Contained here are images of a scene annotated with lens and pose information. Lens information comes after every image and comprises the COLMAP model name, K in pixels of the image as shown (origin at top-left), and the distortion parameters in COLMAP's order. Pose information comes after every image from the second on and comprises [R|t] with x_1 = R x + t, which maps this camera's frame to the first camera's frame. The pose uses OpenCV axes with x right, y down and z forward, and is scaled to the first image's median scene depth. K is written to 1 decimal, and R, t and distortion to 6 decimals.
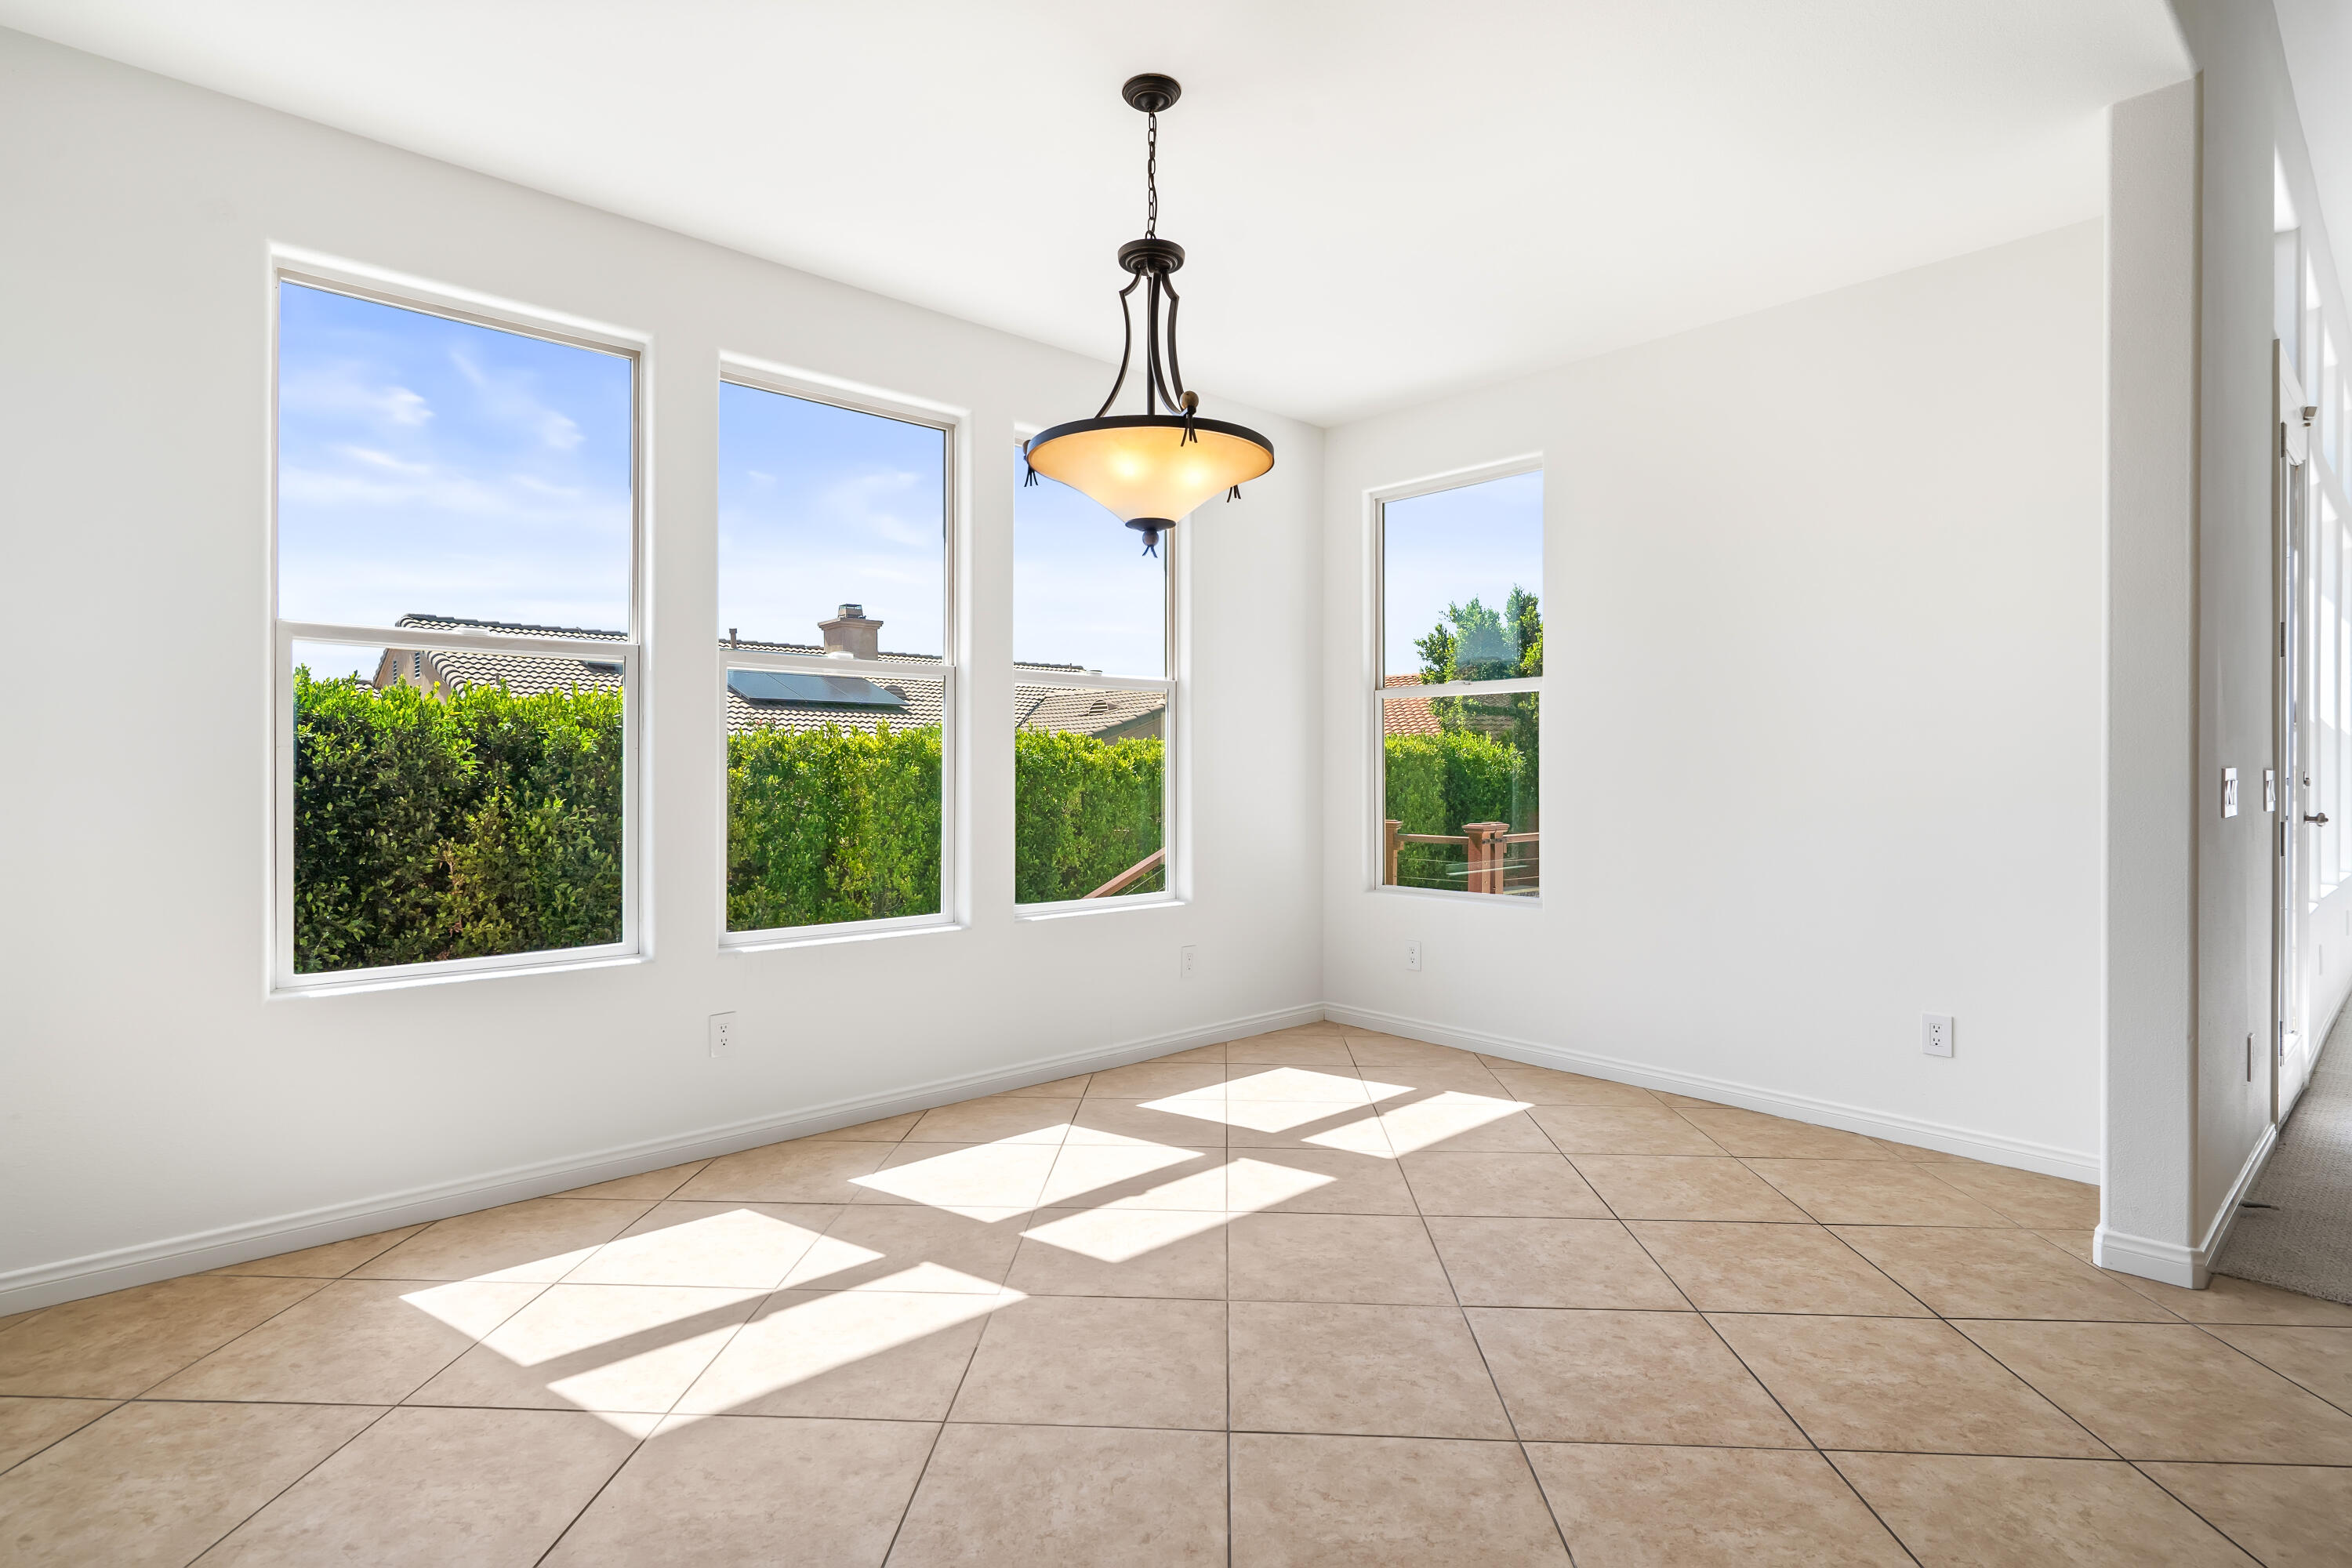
lens RADIAL K [[1167.7, 0, 1176.0], [0, 1167.7, 784.0], [0, 0, 1]] dist [-0.001529, 0.000097]
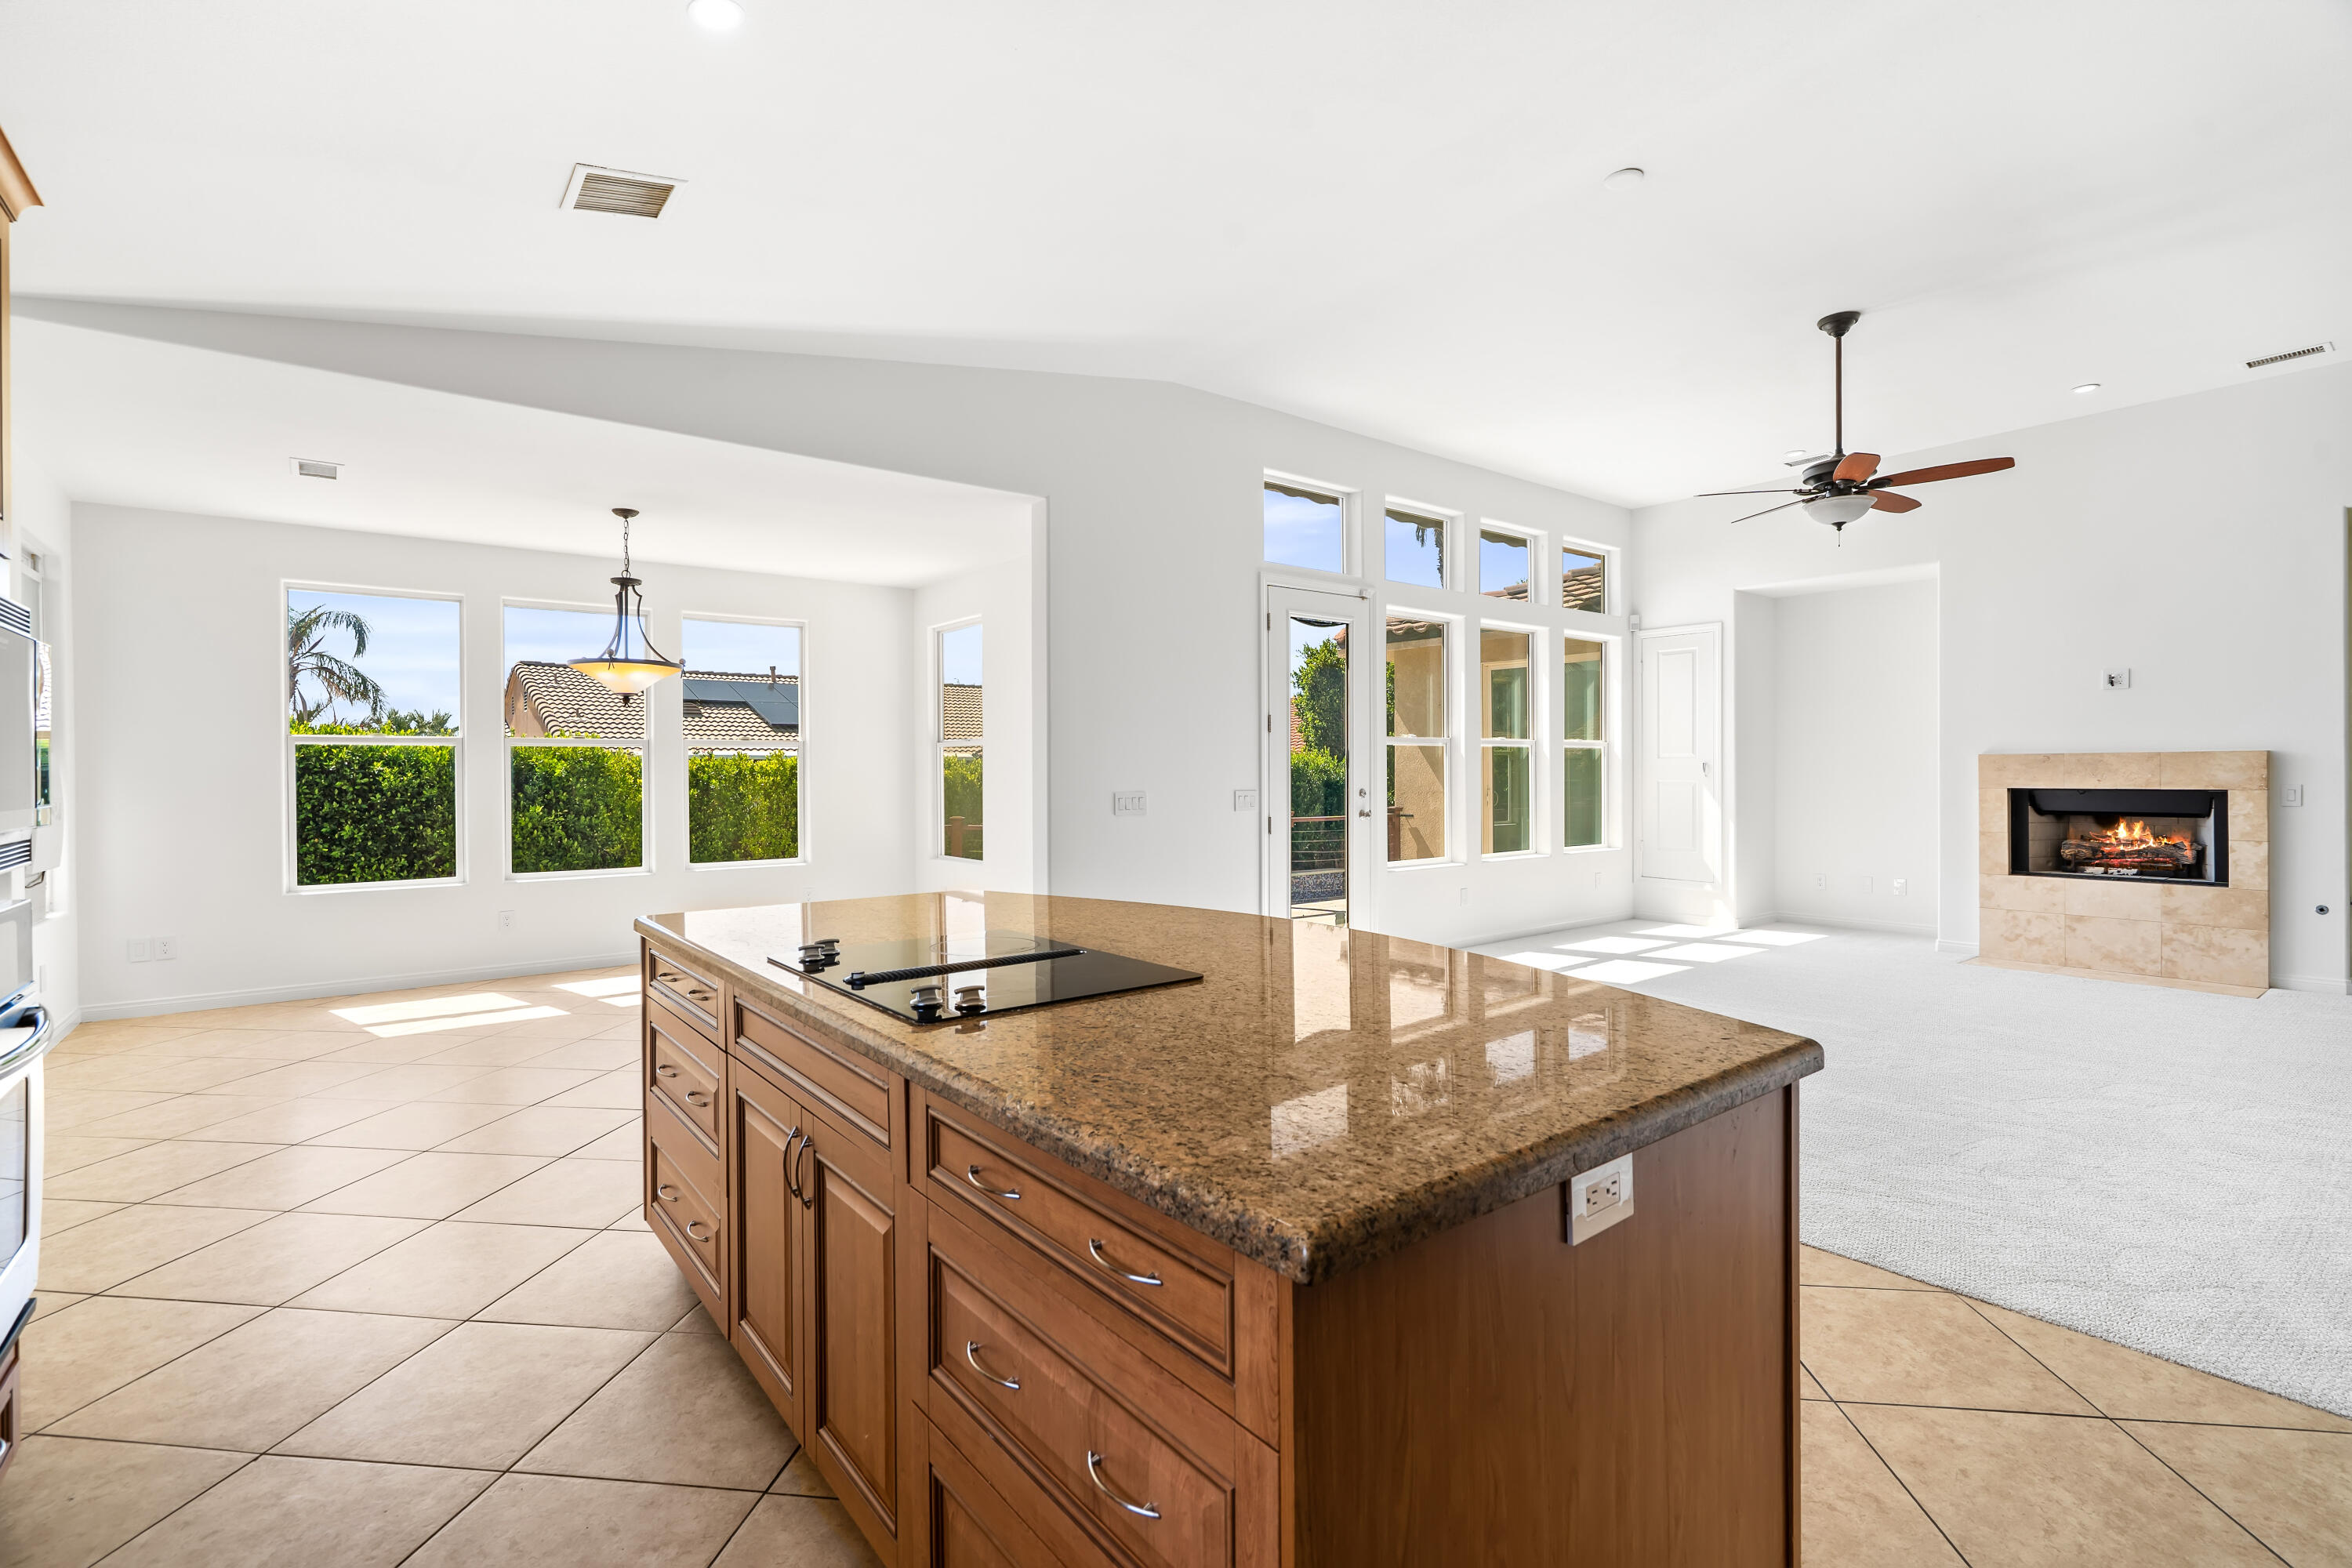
lens RADIAL K [[1082.4, 0, 1176.0], [0, 1082.4, 784.0], [0, 0, 1]] dist [-0.000638, -0.000300]
pose [[0.996730, -0.007087, -0.080497, 0.478891], [0.007119, 0.999975, 0.000101, -0.011571], [0.080494, -0.000674, 0.996755, -0.415173]]
